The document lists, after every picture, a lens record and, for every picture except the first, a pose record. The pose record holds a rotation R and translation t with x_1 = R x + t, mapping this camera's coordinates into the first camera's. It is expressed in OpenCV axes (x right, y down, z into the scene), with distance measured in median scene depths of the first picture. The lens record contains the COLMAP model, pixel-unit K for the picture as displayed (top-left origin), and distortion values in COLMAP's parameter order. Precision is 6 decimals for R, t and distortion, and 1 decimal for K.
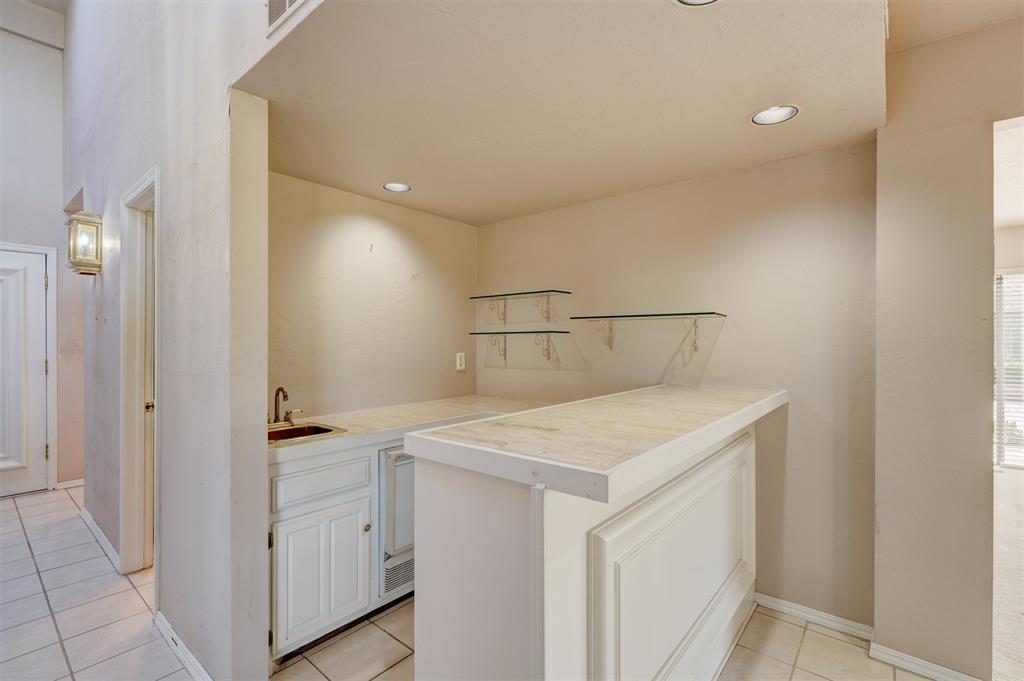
lens RADIAL K [[464.0, 0, 512.2], [0, 464.0, 339.8], [0, 0, 1]] dist [0.000380, 0.000227]
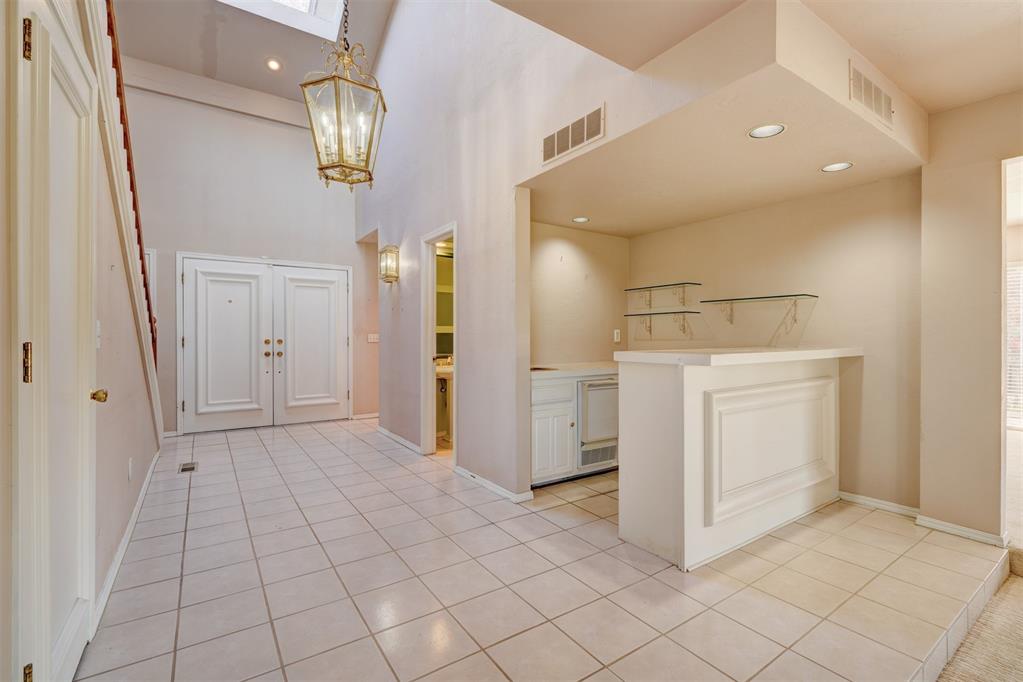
lens RADIAL K [[463.5, 0, 514.4], [0, 463.5, 337.9], [0, 0, 1]] dist [0.000380, 0.000227]
pose [[0.964072, -0.000806, -0.265640, -0.046891], [0.001840, 0.999992, 0.003645, 0.057405], [0.265634, -0.004003, 0.964066, -0.523964]]
